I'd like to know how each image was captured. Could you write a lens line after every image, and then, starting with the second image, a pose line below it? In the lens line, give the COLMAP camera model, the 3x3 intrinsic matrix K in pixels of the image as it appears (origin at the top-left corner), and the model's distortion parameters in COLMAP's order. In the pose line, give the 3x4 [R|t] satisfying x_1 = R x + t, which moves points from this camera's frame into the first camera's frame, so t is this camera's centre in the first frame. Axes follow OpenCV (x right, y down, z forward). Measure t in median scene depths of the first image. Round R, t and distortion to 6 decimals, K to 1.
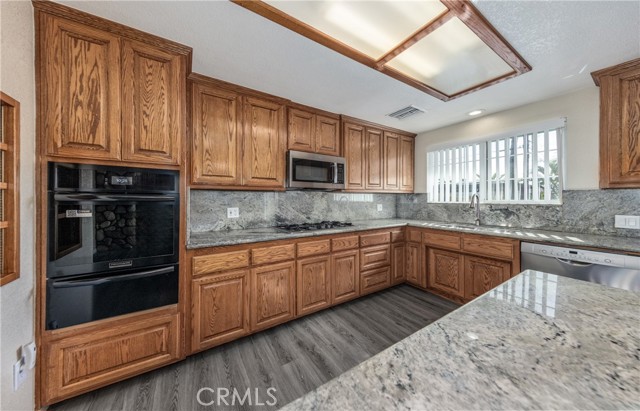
lens RADIAL K [[208.5, 0, 285.5], [0, 208.5, 198.7], [0, 0, 1]] dist [0.006619, -0.000389]
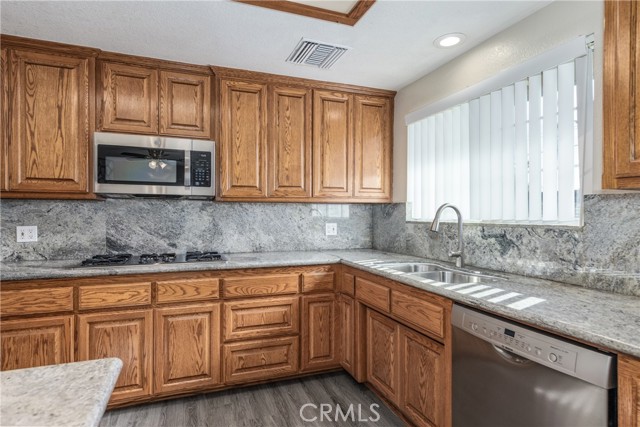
lens RADIAL K [[342.0, 0, 306.4], [0, 342.0, 214.6], [0, 0, 1]] dist [0.001755, 0.002200]
pose [[0.979881, 0.003723, -0.199548, 0.757557], [-0.002885, 0.999986, 0.004491, 0.000435], [0.199562, -0.003825, 0.979878, 0.138412]]
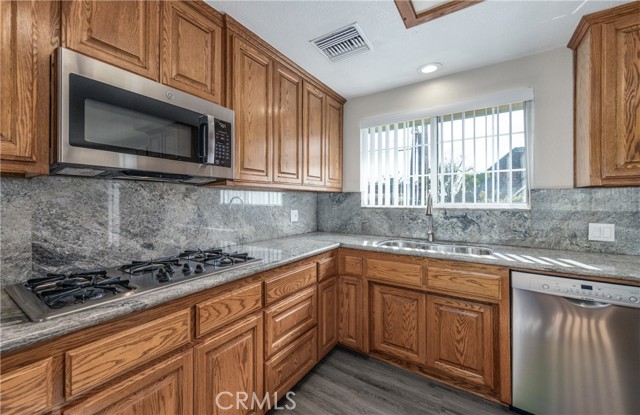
lens RADIAL K [[264.2, 0, 279.7], [0, 264.2, 199.7], [0, 0, 1]] dist [0.004480, 0.001469]
pose [[0.912502, 0.003611, 0.409056, 0.148721], [-0.002326, 0.999991, -0.003639, 0.000673], [-0.409066, 0.002369, 0.912502, 0.454837]]
